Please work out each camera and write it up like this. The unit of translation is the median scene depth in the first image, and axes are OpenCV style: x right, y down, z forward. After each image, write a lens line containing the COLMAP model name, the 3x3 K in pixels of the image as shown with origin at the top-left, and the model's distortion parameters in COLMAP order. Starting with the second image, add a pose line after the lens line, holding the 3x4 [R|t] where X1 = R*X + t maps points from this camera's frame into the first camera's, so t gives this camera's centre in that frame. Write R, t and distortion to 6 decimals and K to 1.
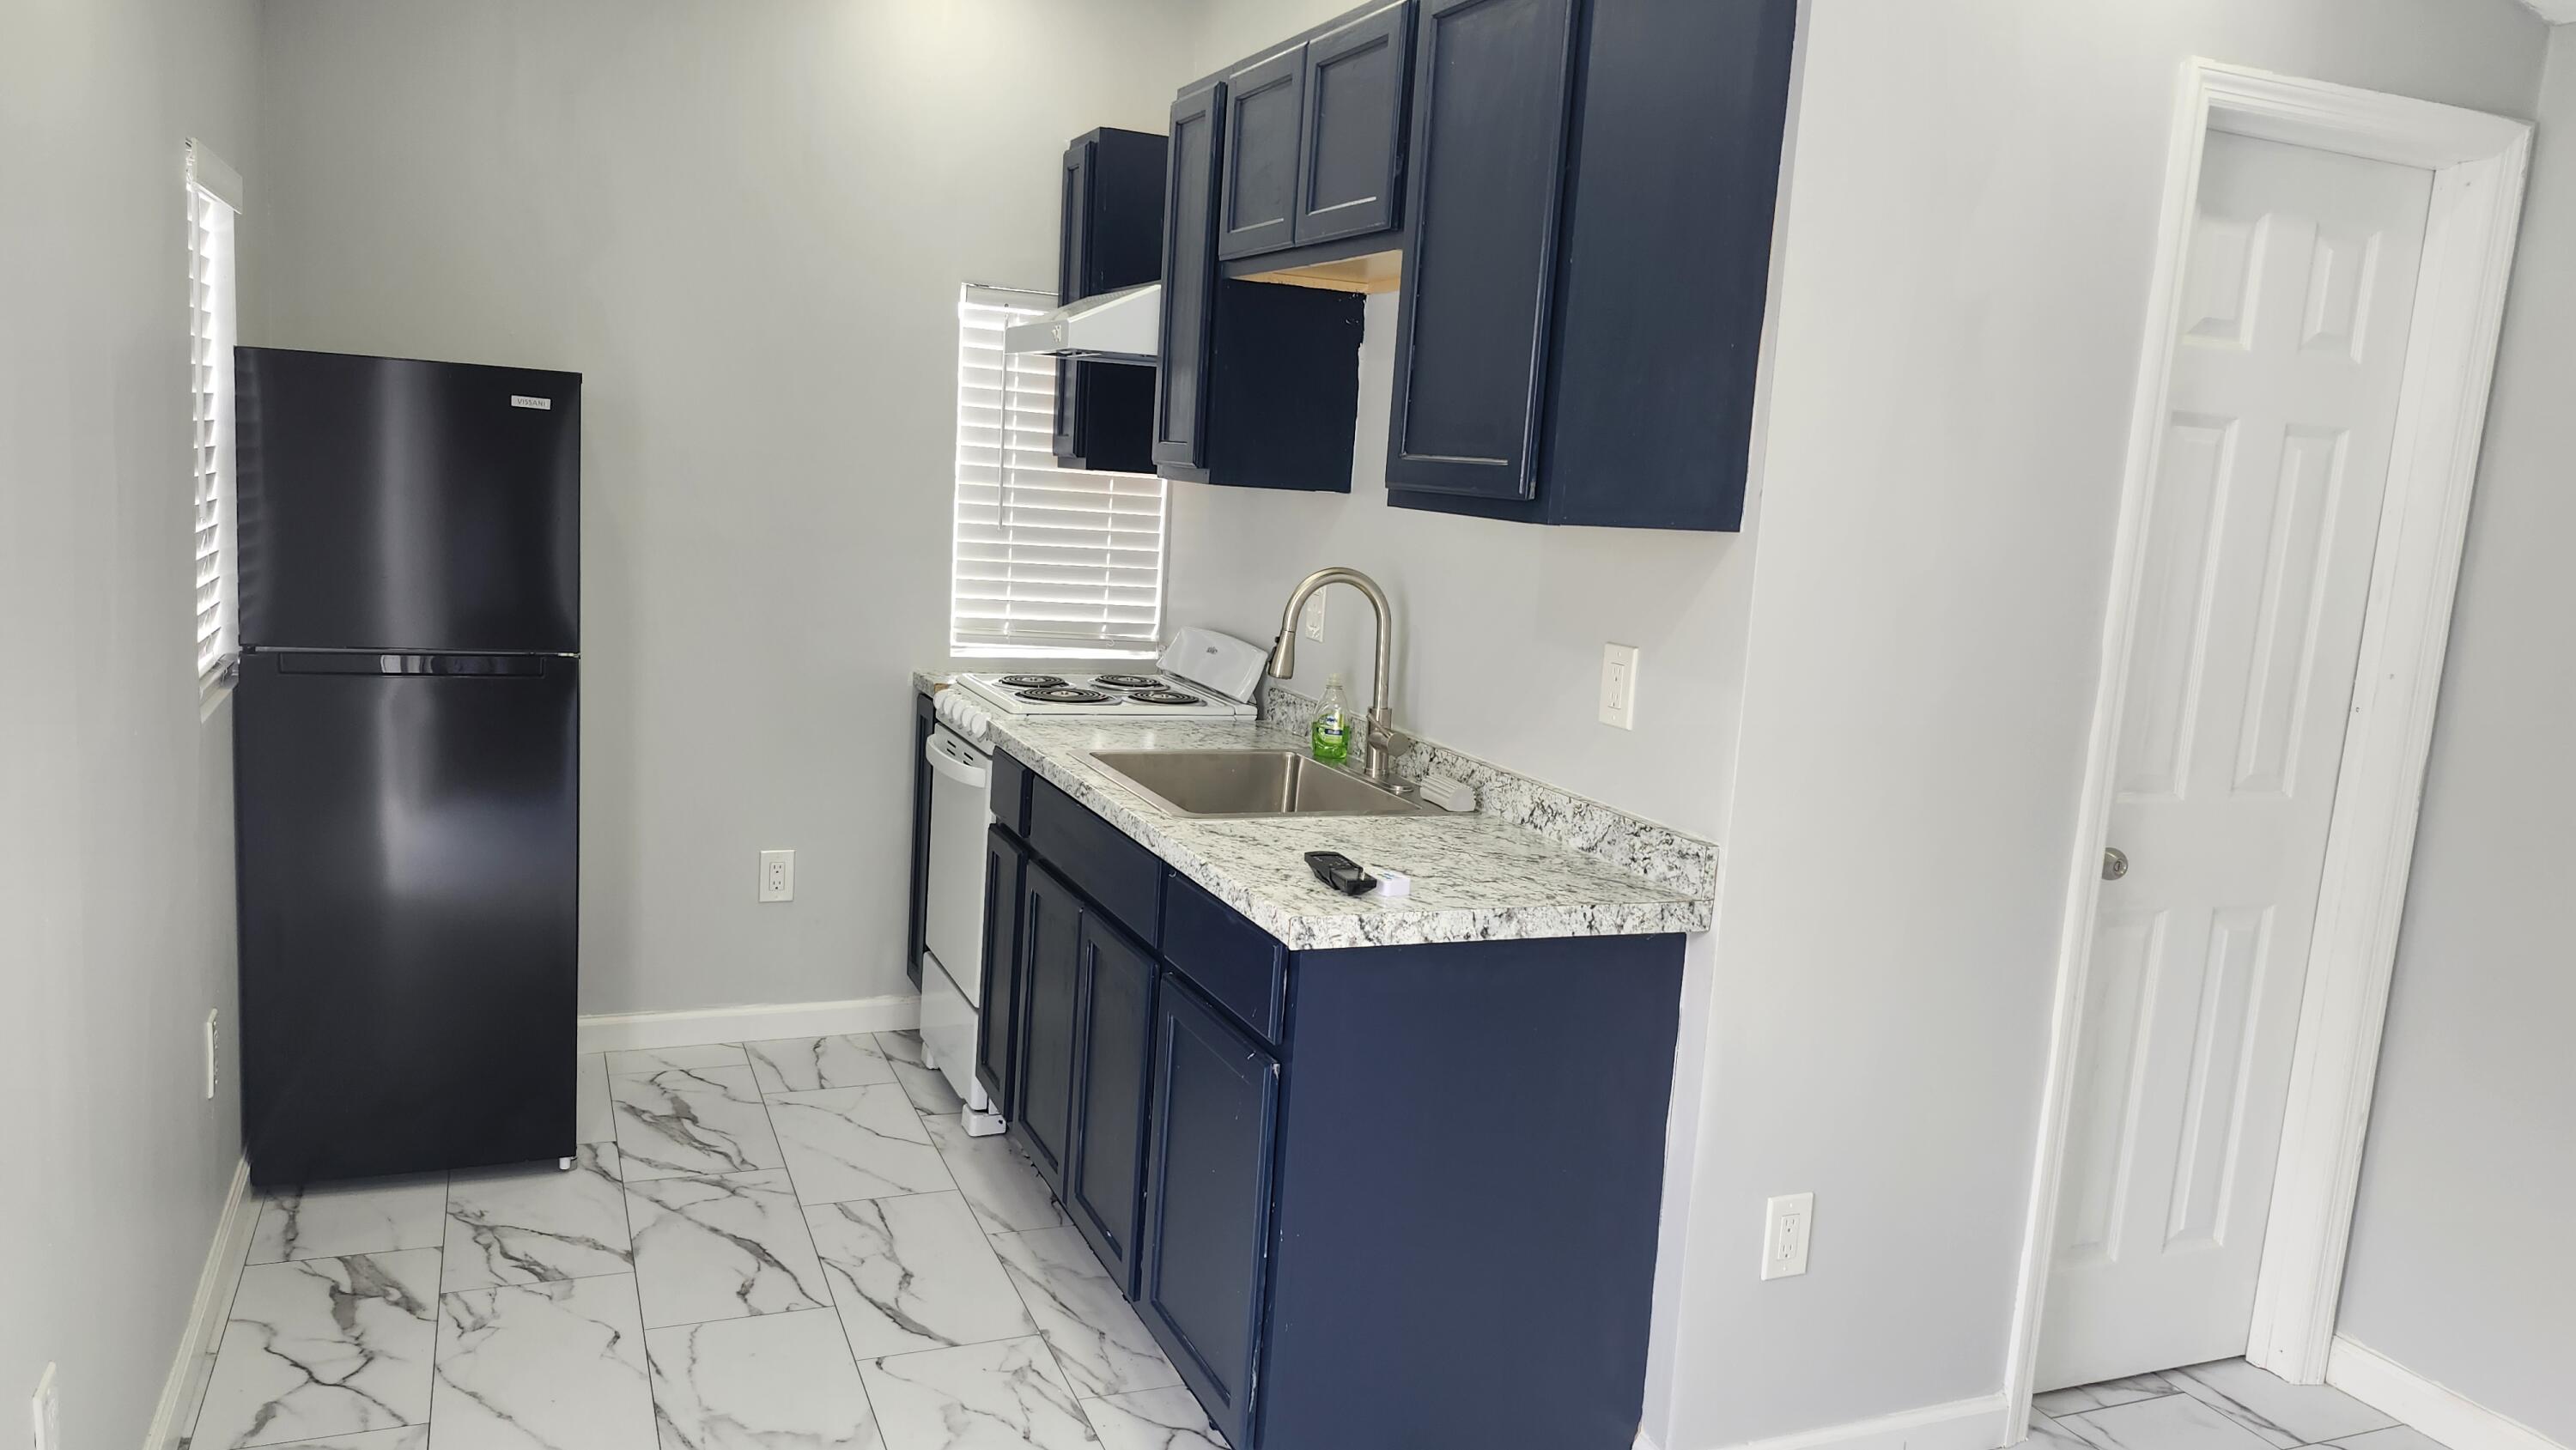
lens RADIAL K [[1776.8, 0, 1279.9], [0, 1776.8, 724.2], [0, 0, 1]] dist [0.122747, -0.174449]
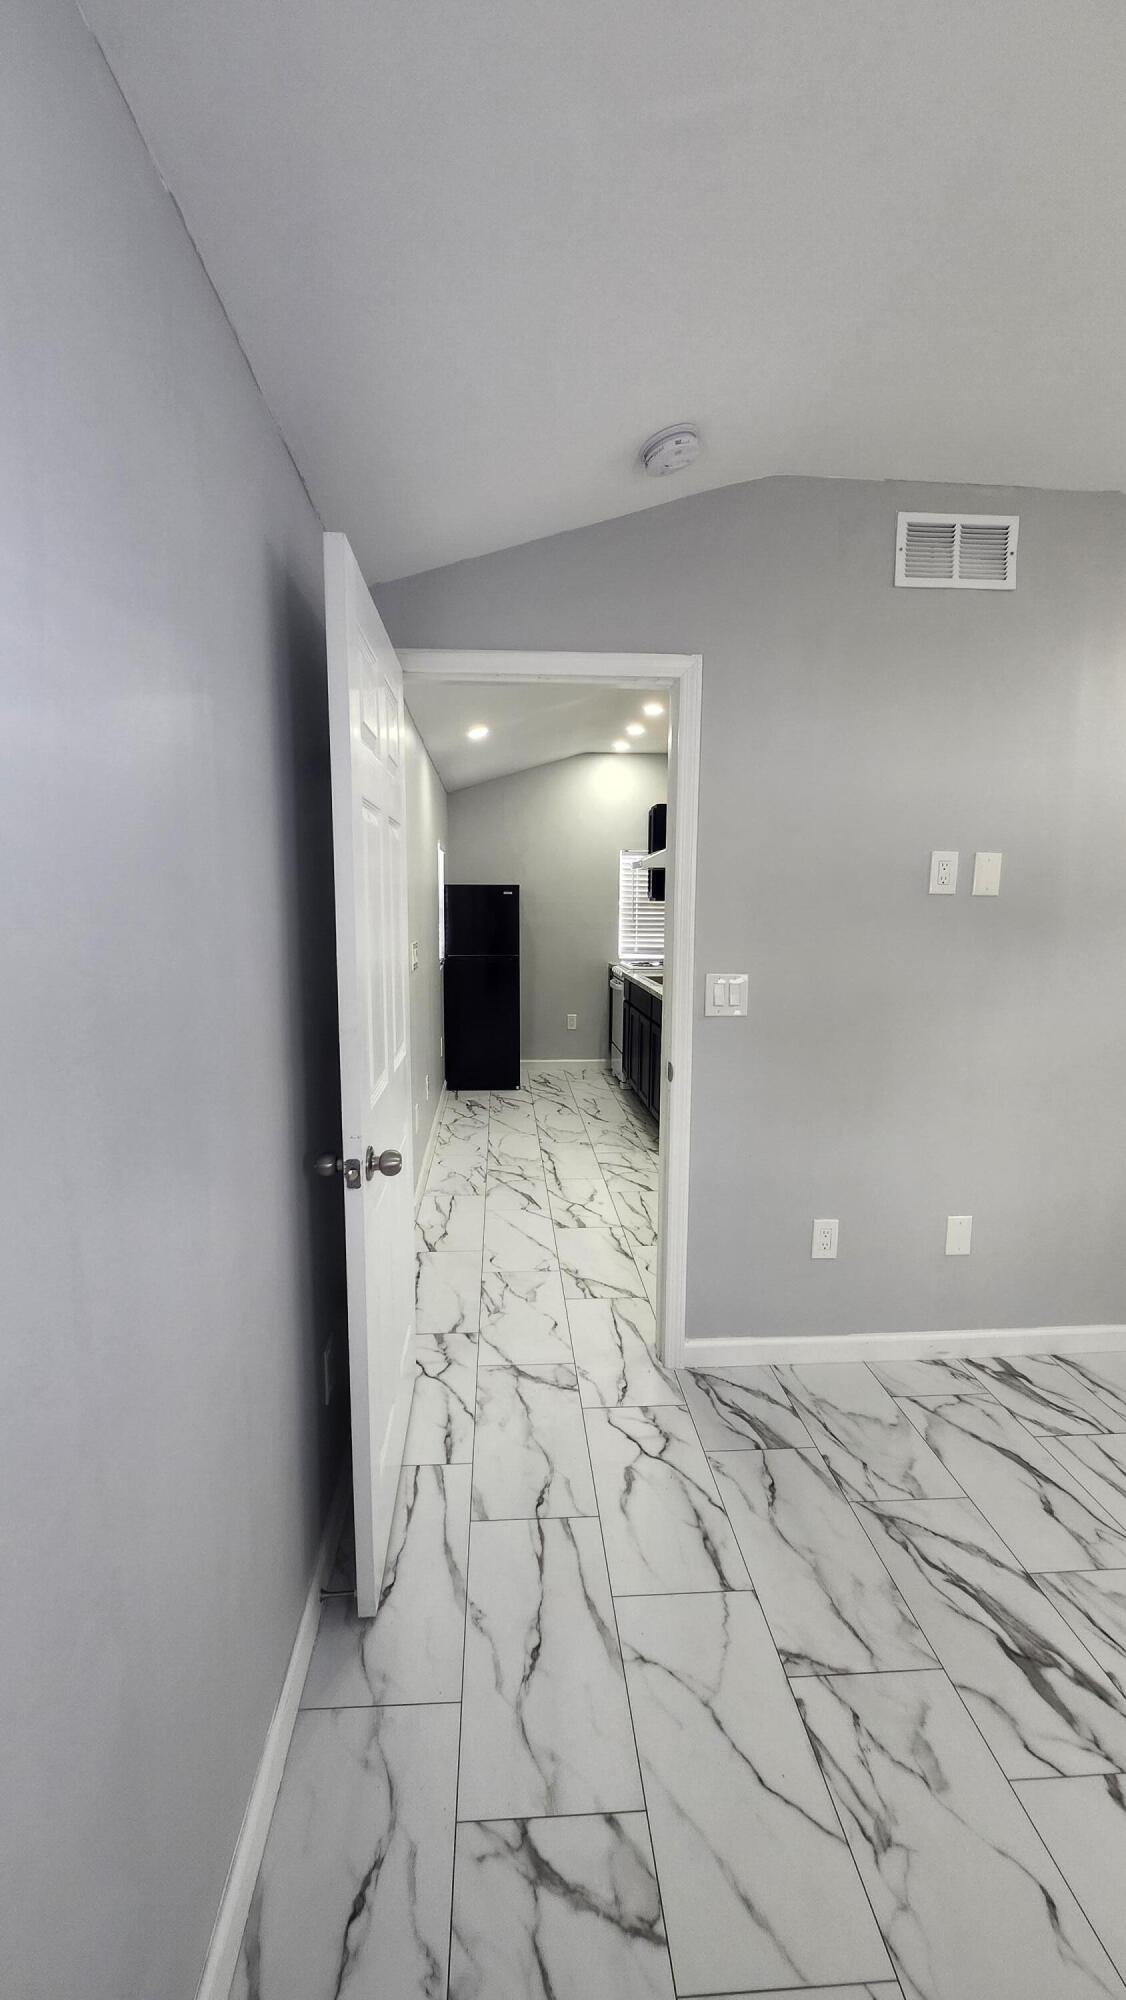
lens RADIAL K [[790.2, 0, 535.6], [0, 790.2, 990.1], [0, 0, 1]] dist [-0.000167, -0.000390]
pose [[0.936116, -0.024684, -0.350823, 0.258228], [0.009863, 0.998984, -0.043970, 0.116965], [0.351552, 0.037701, 0.935409, -0.621360]]
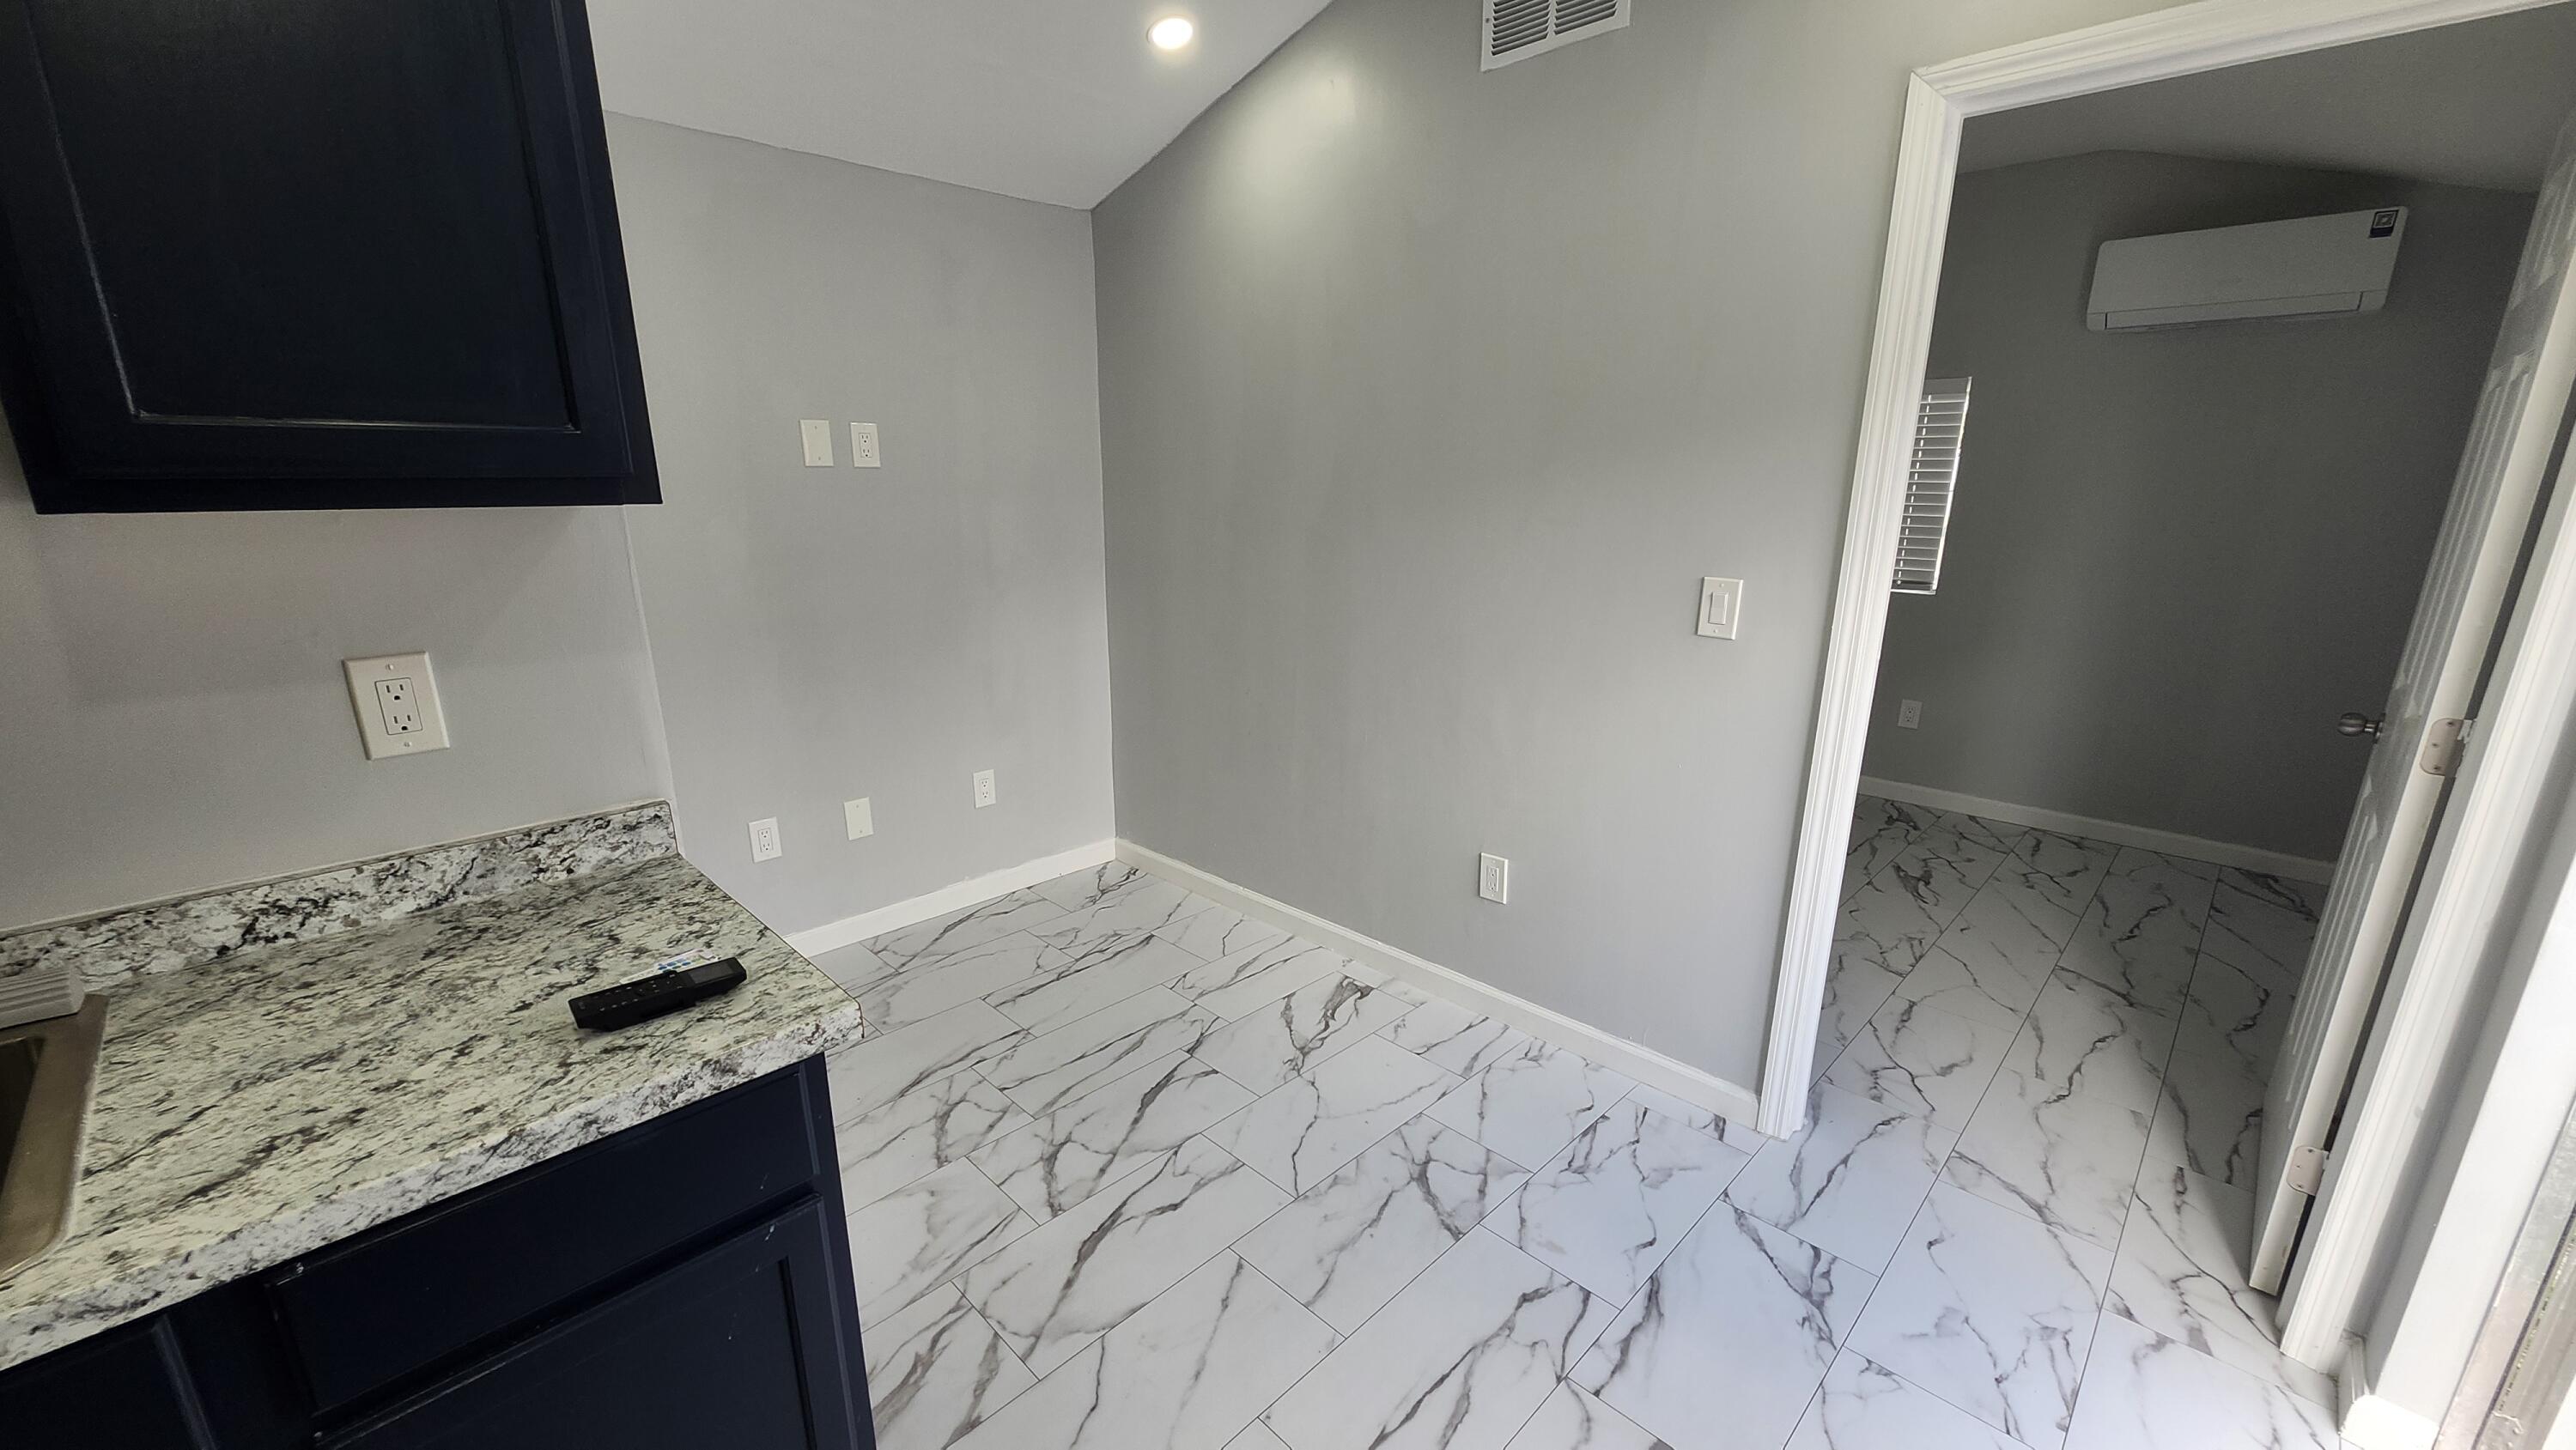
lens RADIAL K [[1013.4, 0, 1280.3], [0, 1013.4, 751.5], [0, 0, 1]] dist [-0.001125, -0.000771]
pose [[-0.375766, -0.313225, 0.872175, -0.308346], [0.109755, 0.919482, 0.377501, -0.109952], [-0.920192, 0.237578, -0.311132, 0.645056]]
